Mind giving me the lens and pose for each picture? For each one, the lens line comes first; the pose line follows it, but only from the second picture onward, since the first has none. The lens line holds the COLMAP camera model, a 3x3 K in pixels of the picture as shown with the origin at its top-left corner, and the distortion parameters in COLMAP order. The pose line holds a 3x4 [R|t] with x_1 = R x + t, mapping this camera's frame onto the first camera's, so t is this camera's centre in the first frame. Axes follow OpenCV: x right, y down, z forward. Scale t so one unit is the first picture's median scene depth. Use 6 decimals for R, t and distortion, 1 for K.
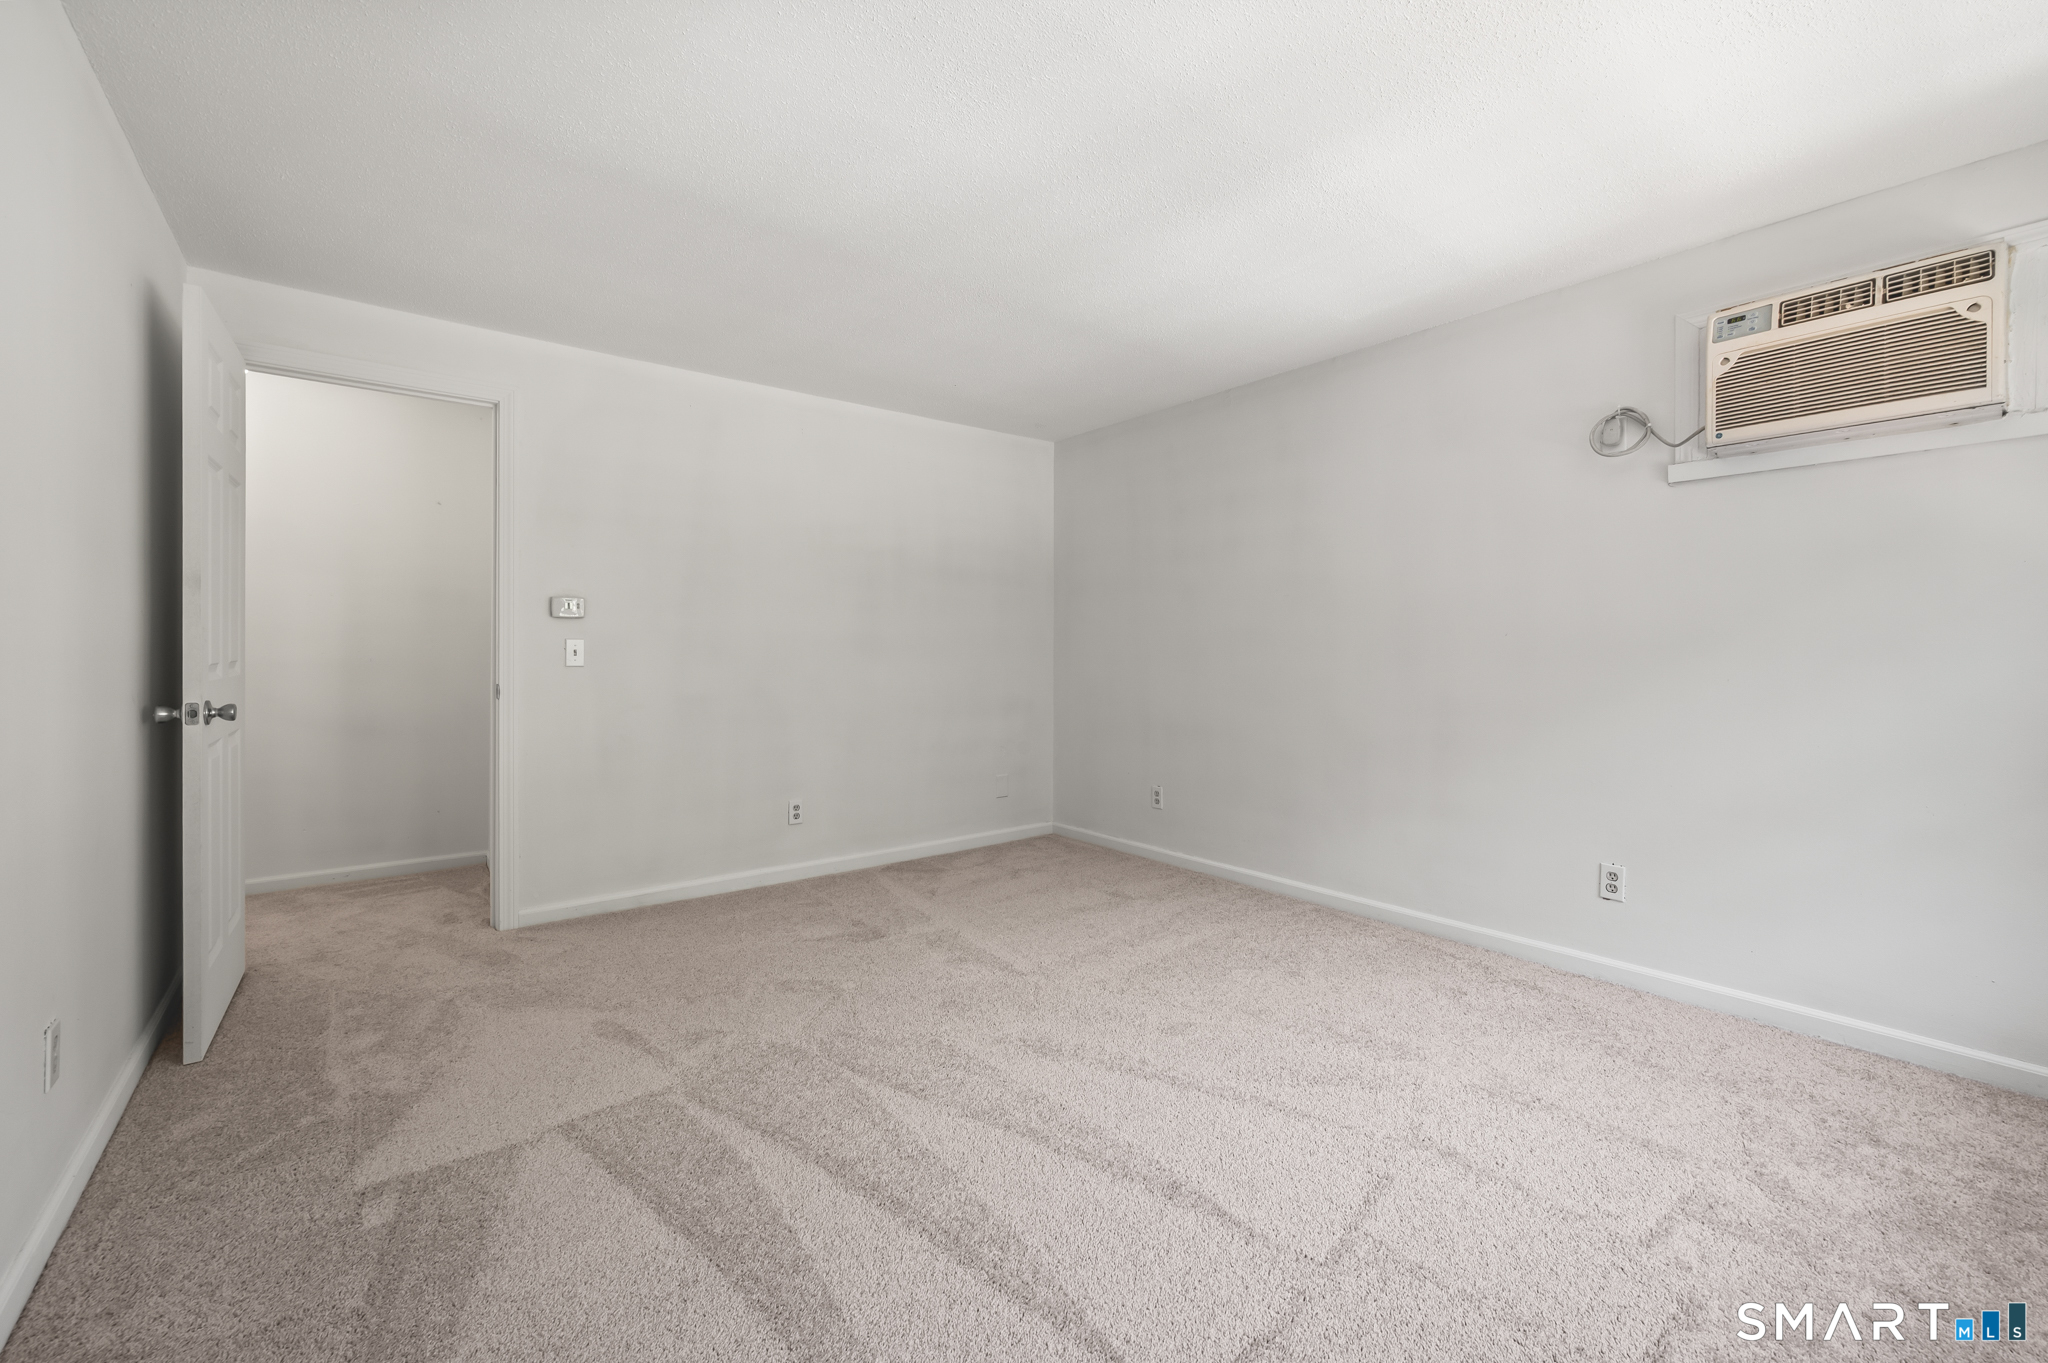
lens RADIAL K [[819.8, 0, 1053.3], [0, 819.8, 658.7], [0, 0, 1]] dist [0.001625, -0.000582]
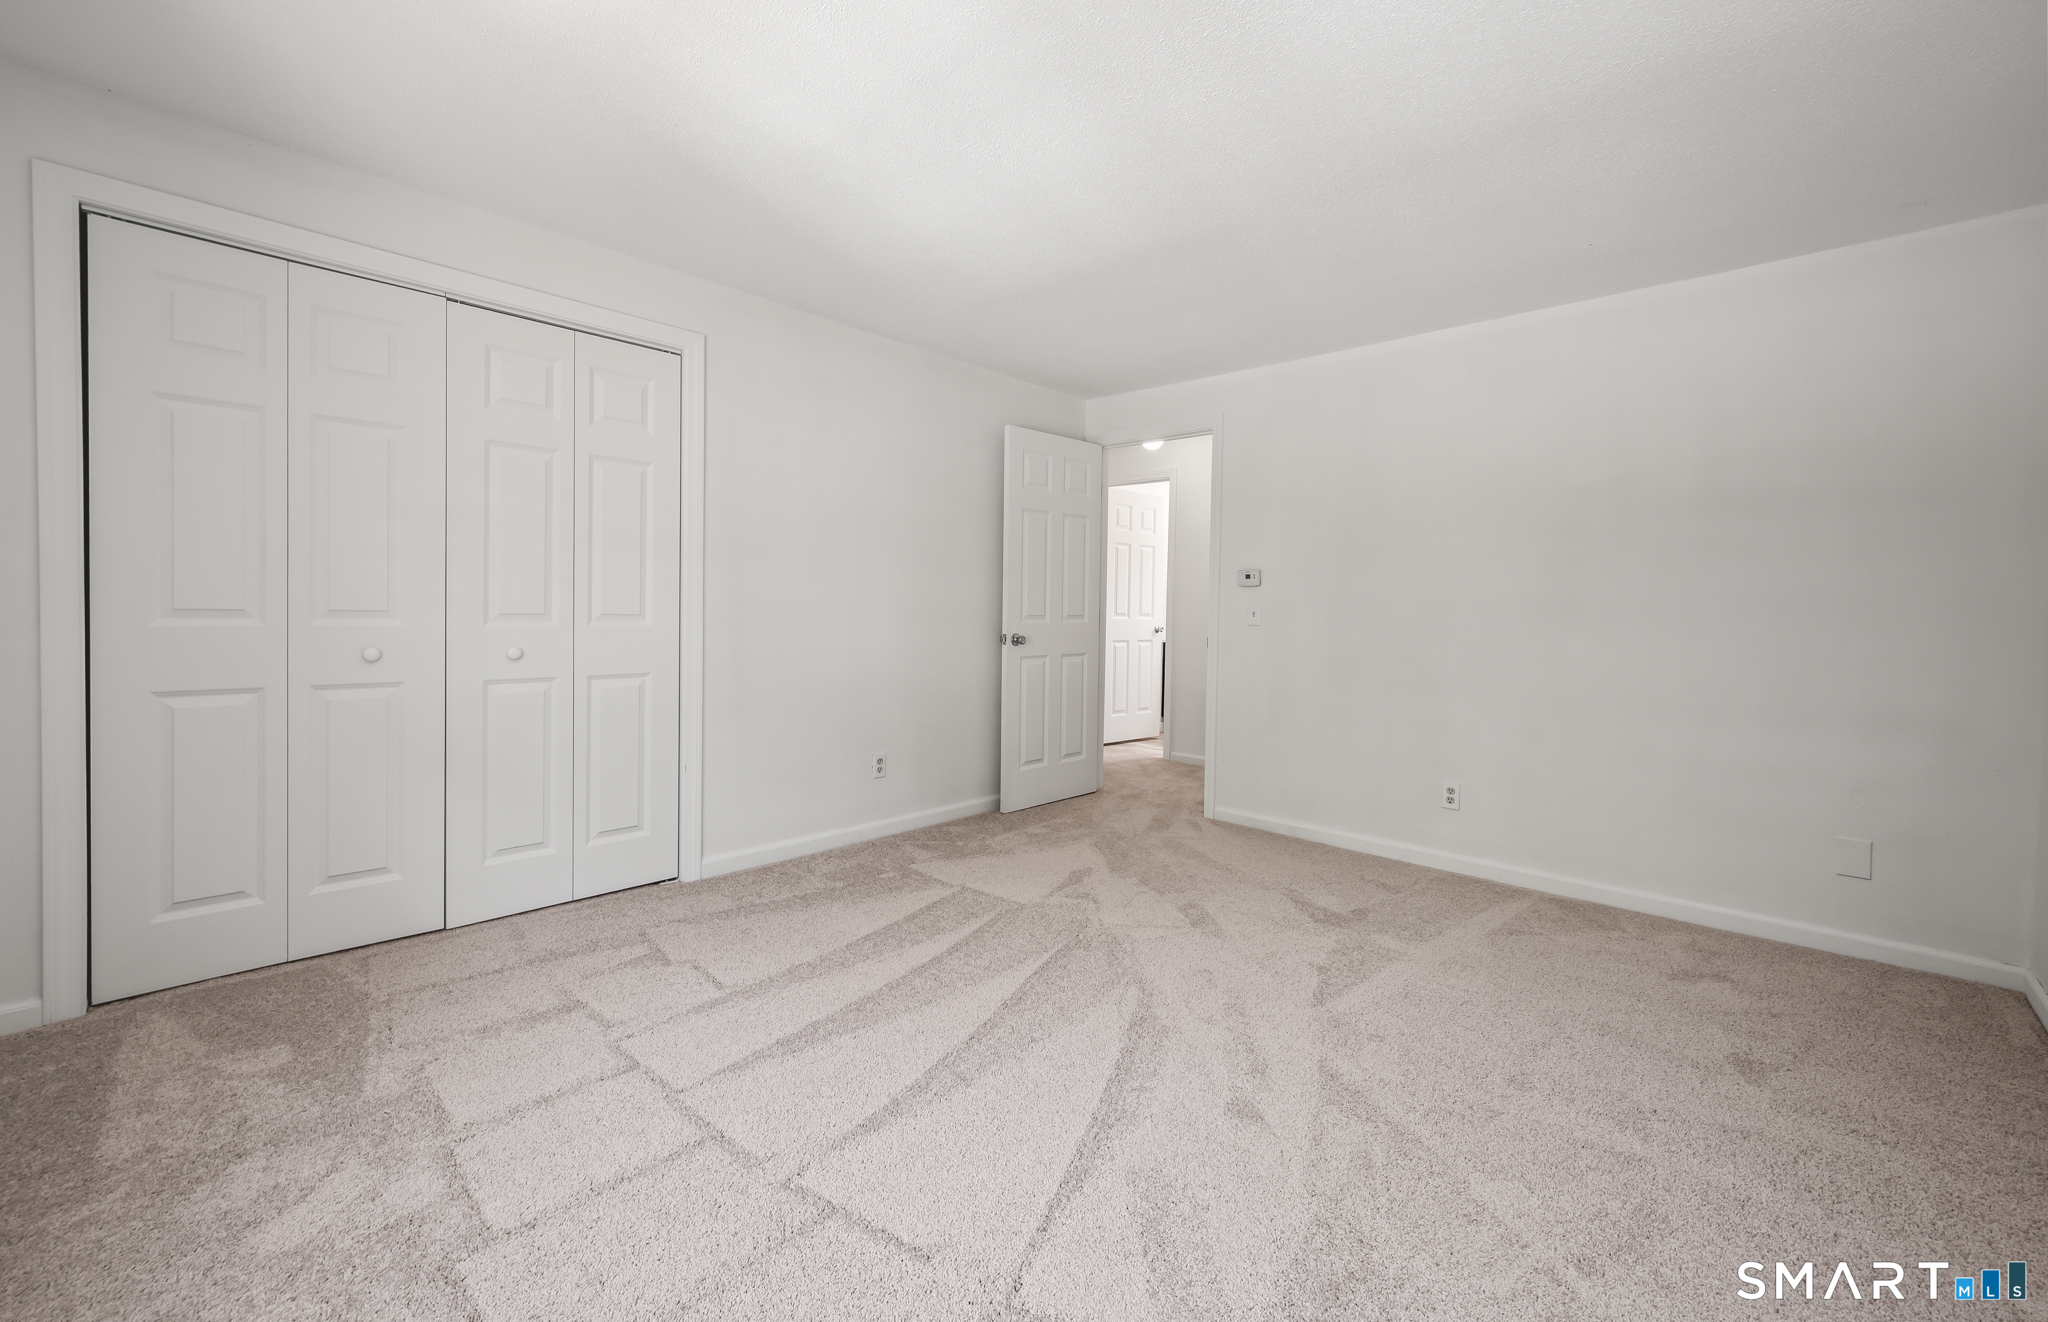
lens RADIAL K [[834.0, 0, 1035.7], [0, 834.0, 646.7], [0, 0, 1]] dist [-0.000456, -0.000347]
pose [[0.122356, 0.042440, -0.991579, 0.636632], [-0.023053, 0.998937, 0.039910, -0.001057], [0.992219, 0.017975, 0.123204, 0.528161]]
